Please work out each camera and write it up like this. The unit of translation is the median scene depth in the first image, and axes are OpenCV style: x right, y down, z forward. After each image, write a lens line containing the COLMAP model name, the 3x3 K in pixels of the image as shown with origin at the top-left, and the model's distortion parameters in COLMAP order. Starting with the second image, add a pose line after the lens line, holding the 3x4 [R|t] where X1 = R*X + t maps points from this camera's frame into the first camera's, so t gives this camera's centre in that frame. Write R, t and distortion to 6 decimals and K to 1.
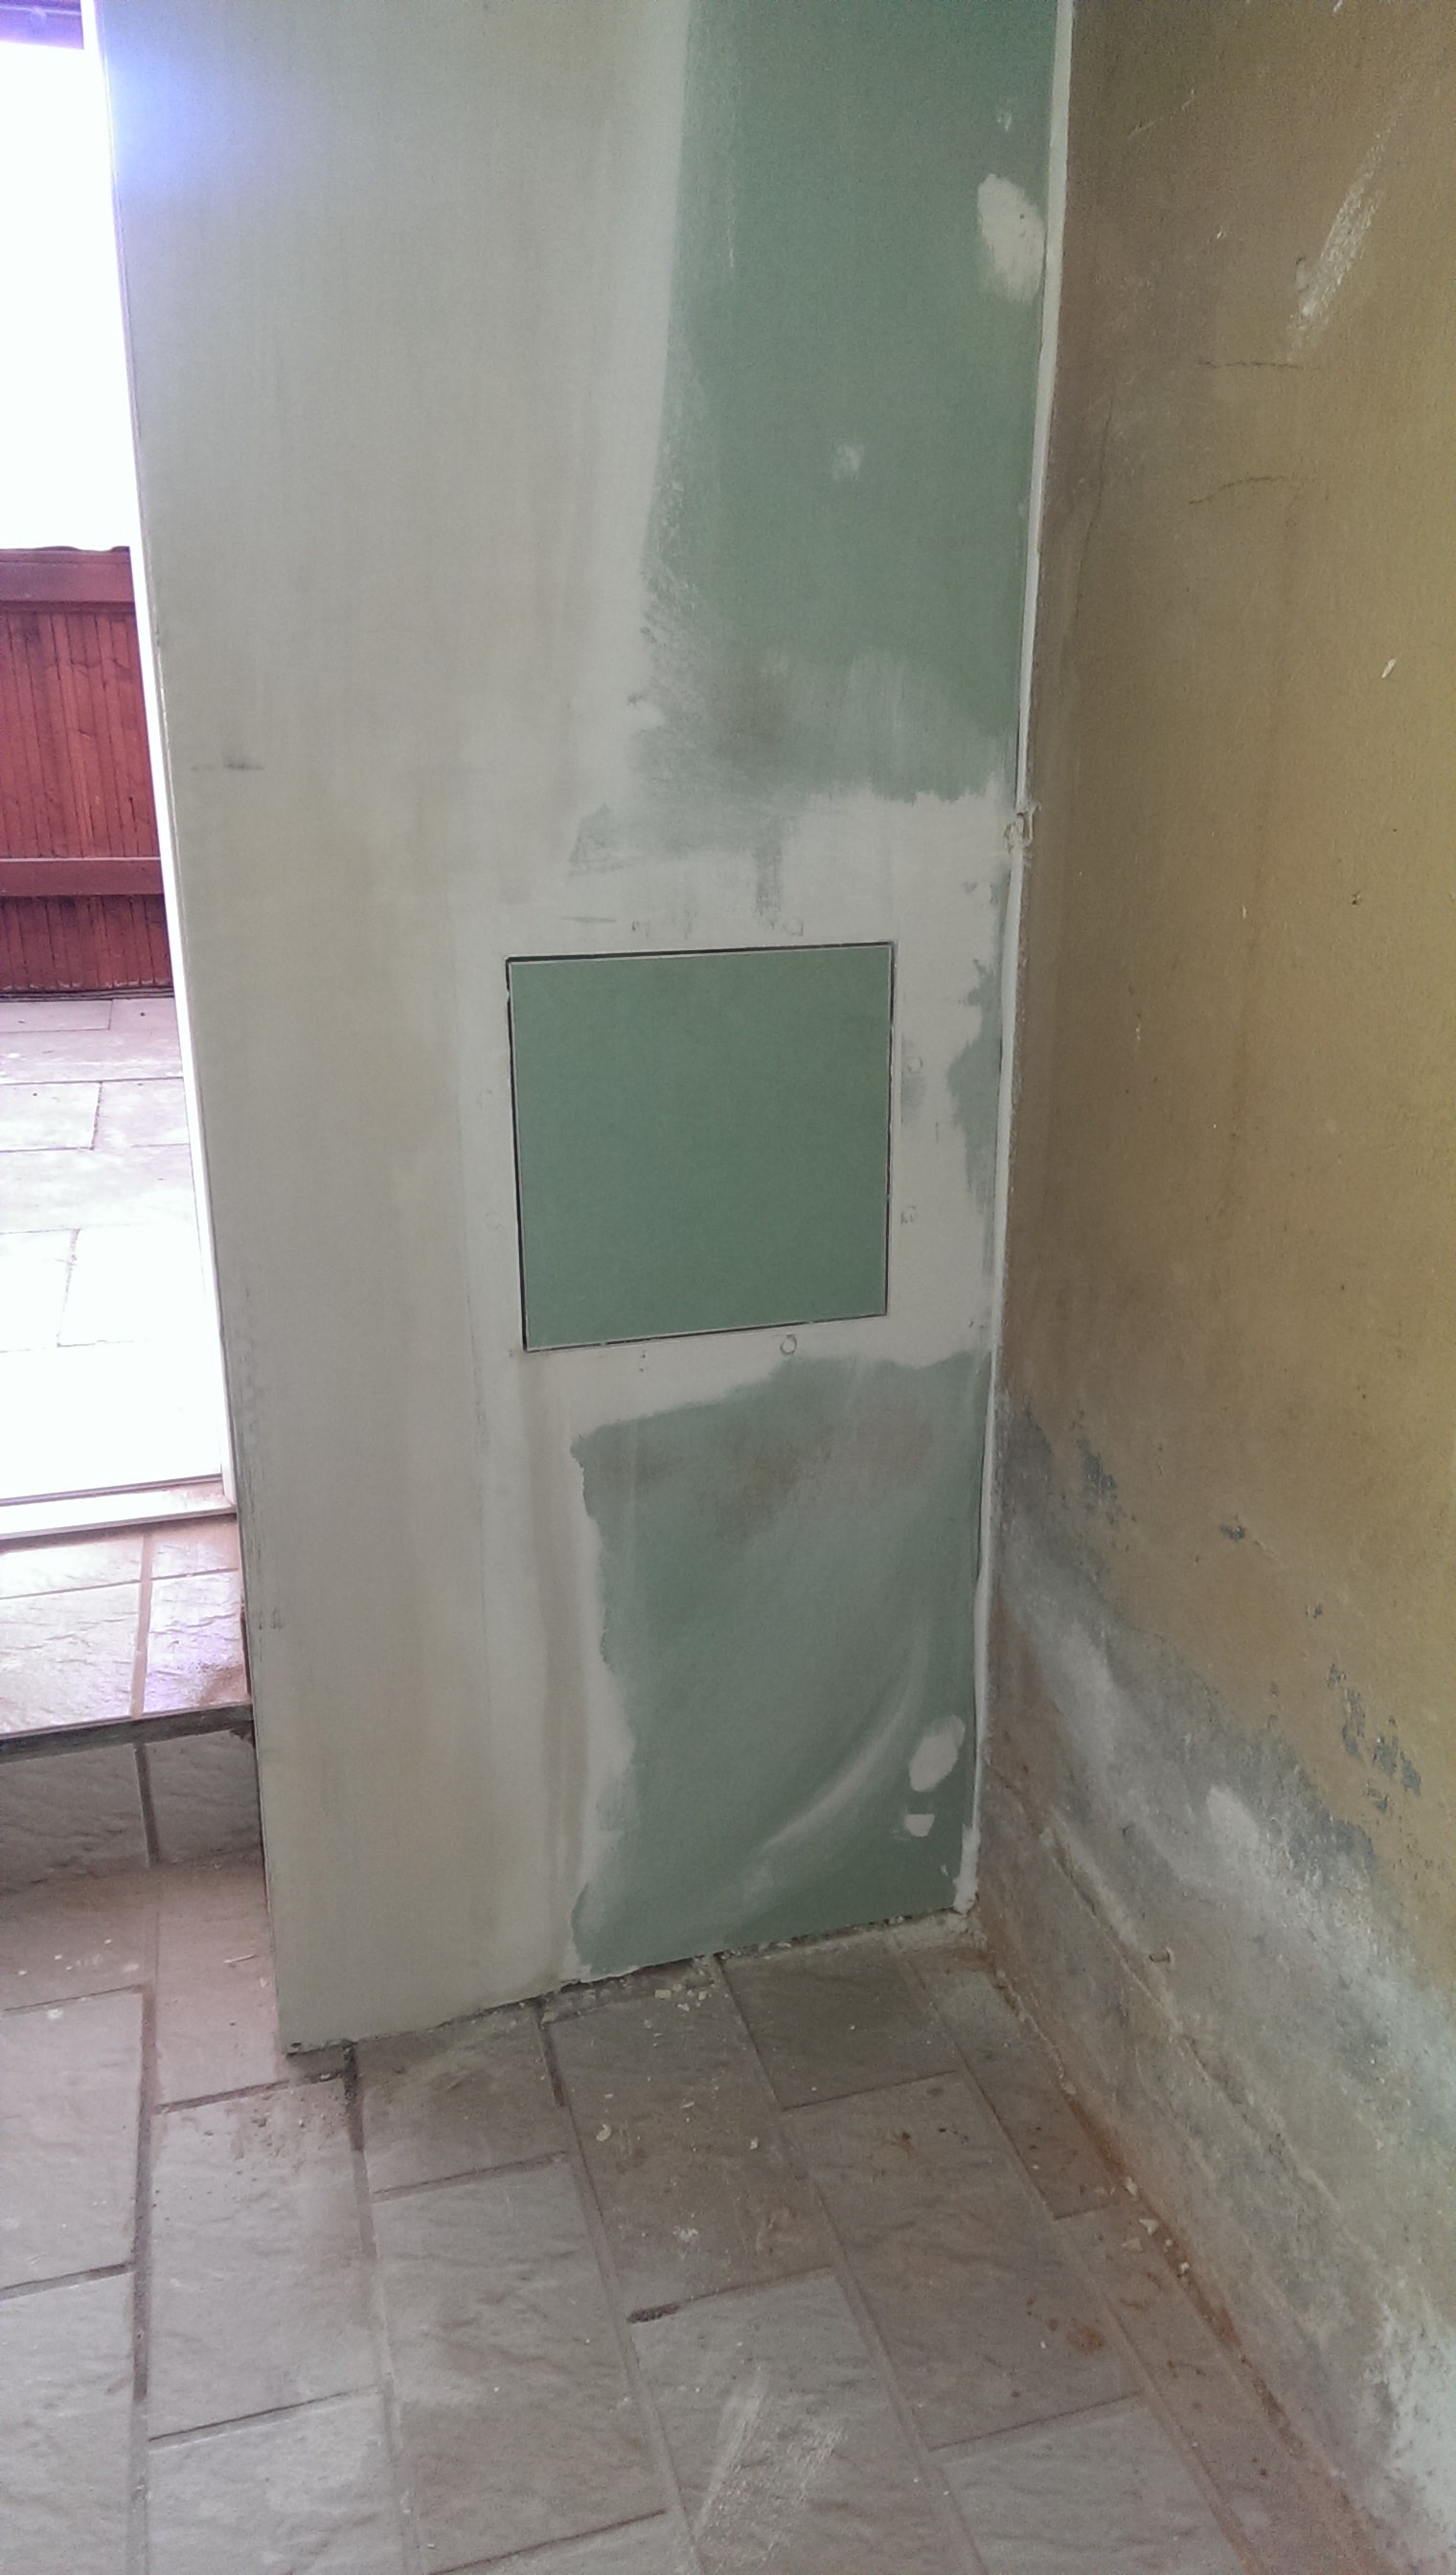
lens RADIAL K [[1862.6, 0, 728.0], [0, 1862.6, 1287.5], [0, 0, 1]] dist [0.092978, -0.129406]
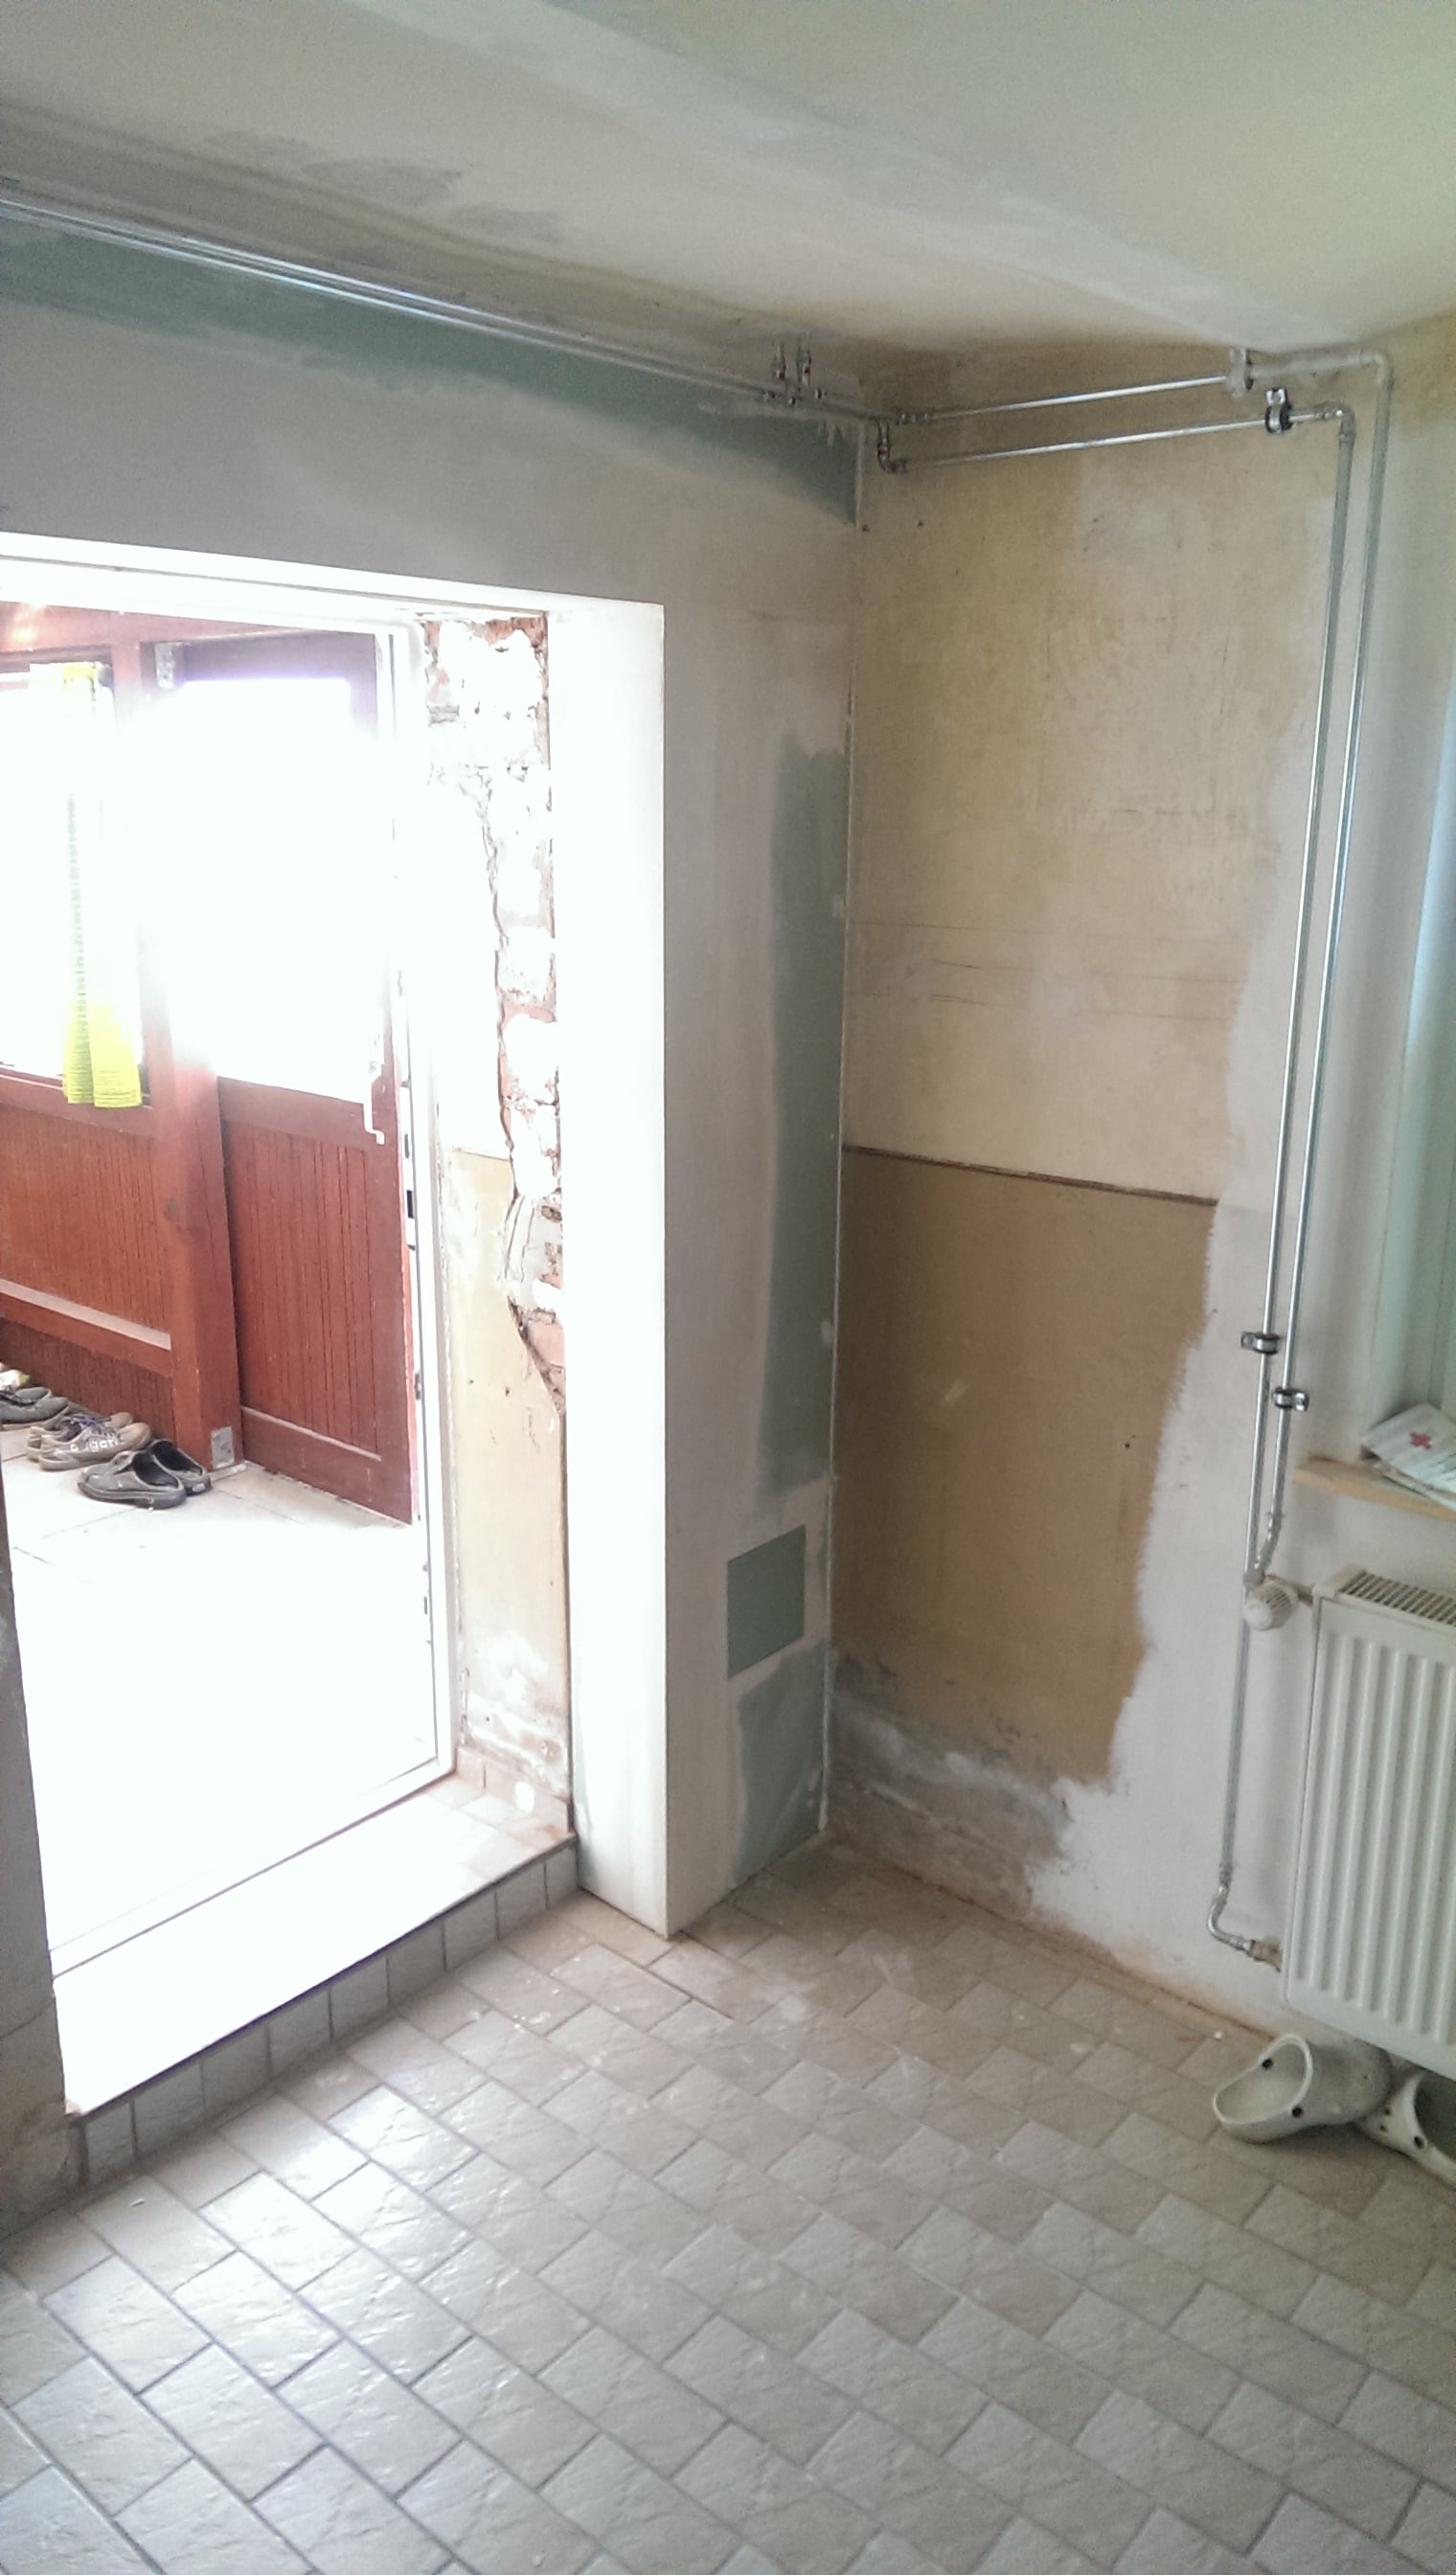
lens RADIAL K [[1862.6, 0, 728.0], [0, 1862.6, 1287.5], [0, 0, 1]] dist [0.092978, -0.129406]
pose [[0.834462, -0.137606, 0.533609, -1.688288], [0.157777, 0.987443, 0.007907, -0.636533], [-0.527996, 0.077593, 0.845694, -1.688624]]
